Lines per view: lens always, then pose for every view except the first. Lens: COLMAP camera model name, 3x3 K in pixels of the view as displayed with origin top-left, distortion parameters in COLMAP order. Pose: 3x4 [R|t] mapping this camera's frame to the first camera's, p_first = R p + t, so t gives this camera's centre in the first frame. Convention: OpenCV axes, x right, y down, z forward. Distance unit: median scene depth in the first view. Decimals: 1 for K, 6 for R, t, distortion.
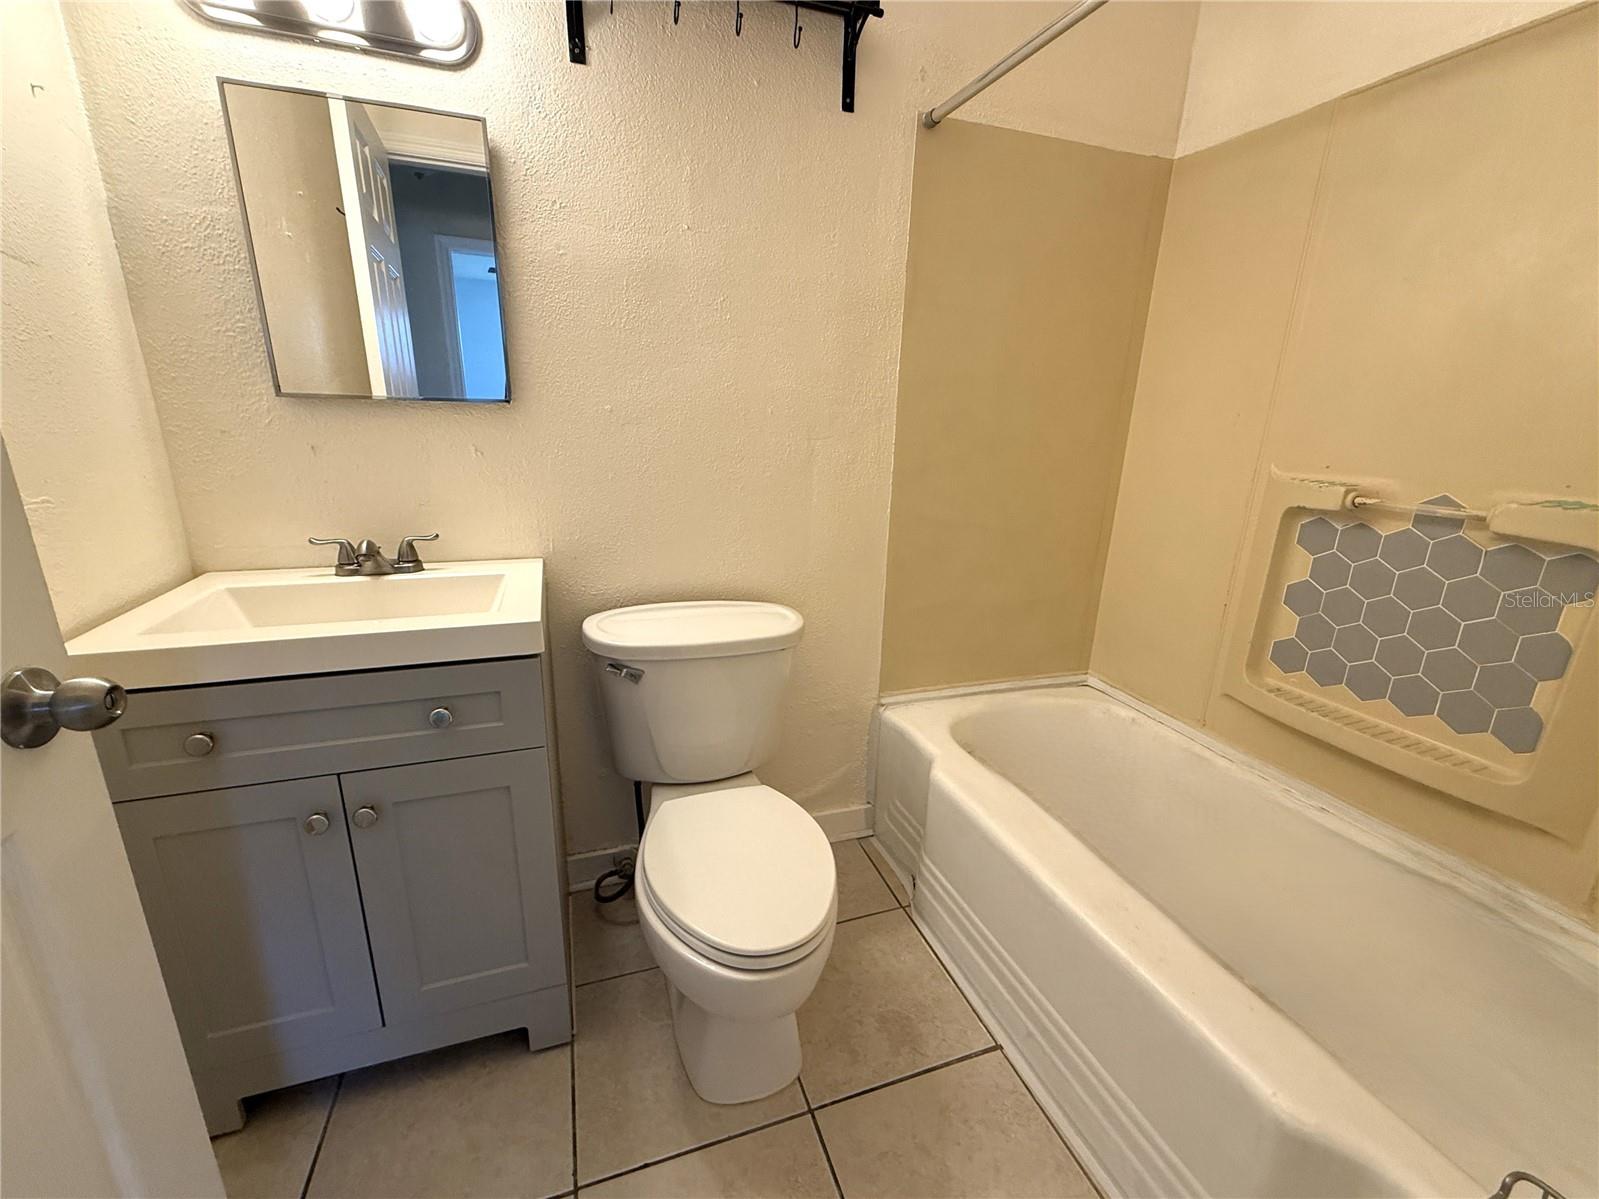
lens RADIAL K [[636.7, 0, 789.6], [0, 636.7, 593.6], [0, 0, 1]] dist [0.002352, -0.000643]
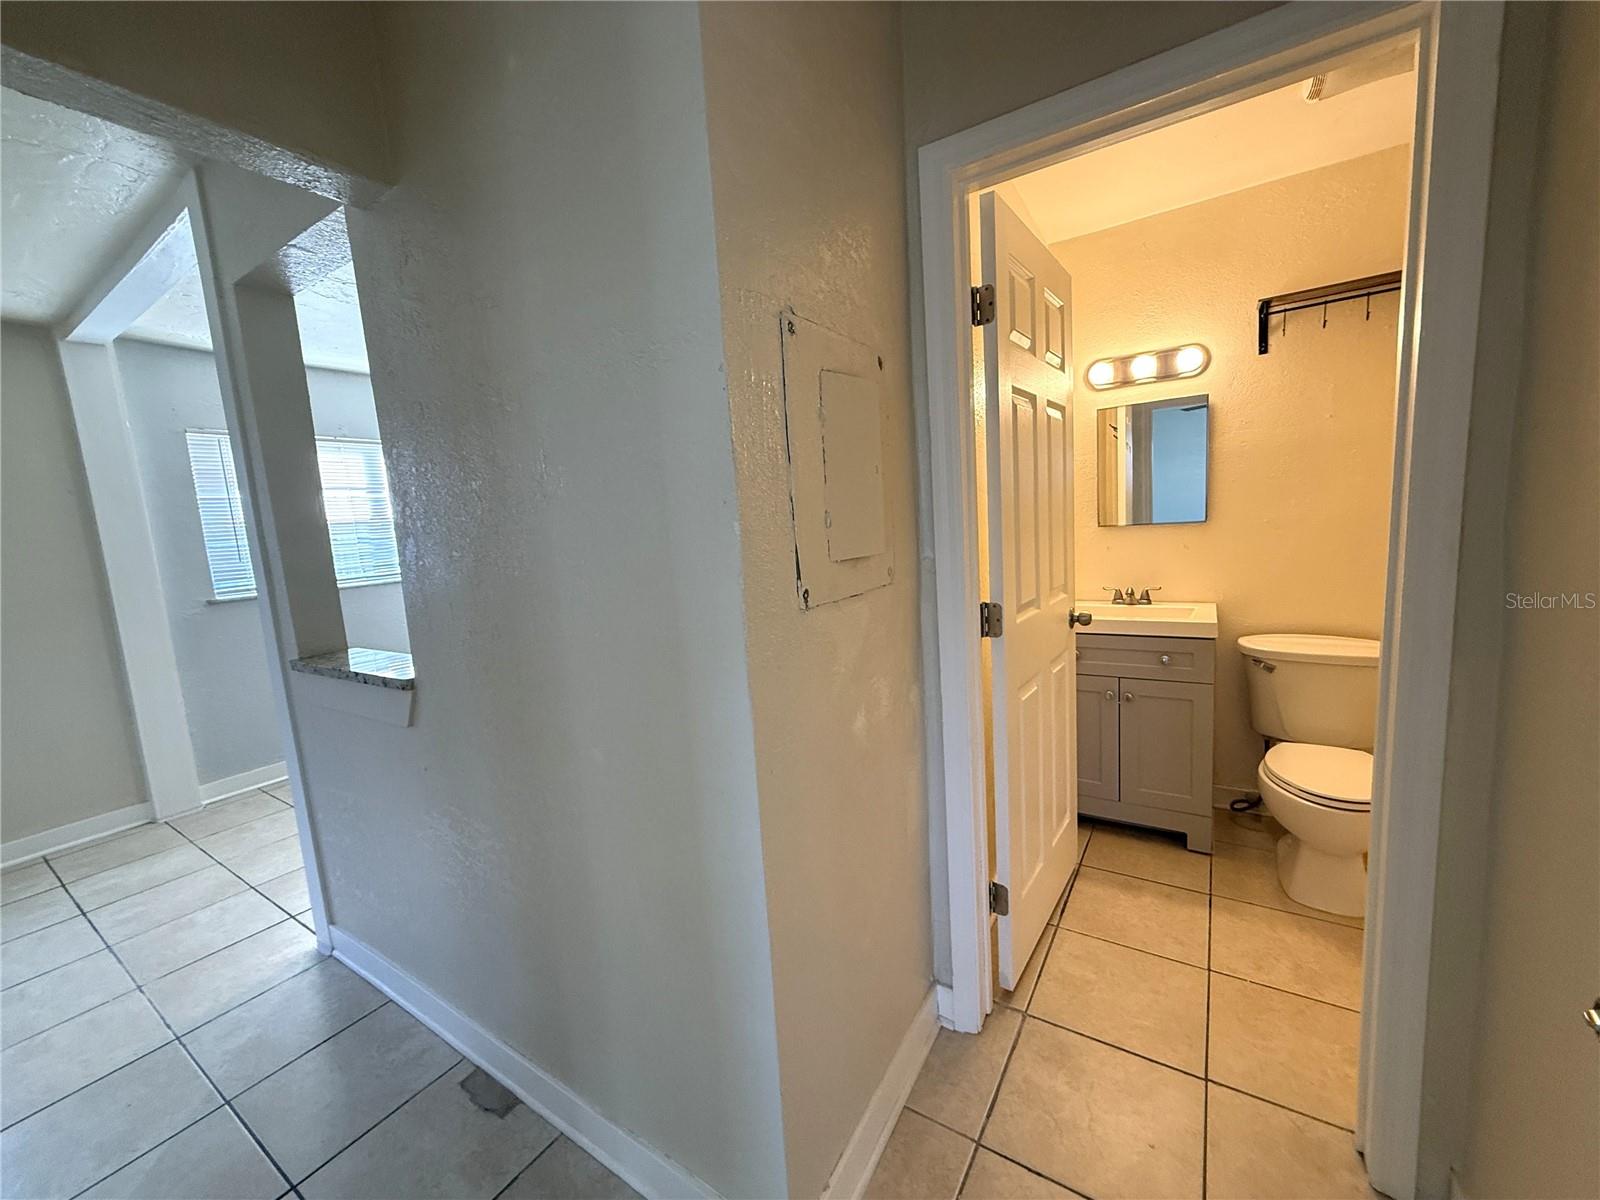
lens RADIAL K [[637.1, 0, 797.6], [0, 637.1, 601.7], [0, 0, 1]] dist [0.002352, -0.000643]
pose [[0.599580, 0.022639, -0.799994, 0.405667], [-0.160915, 0.982596, -0.092797, 0.342960], [0.783970, 0.184370, 0.592788, -1.169931]]
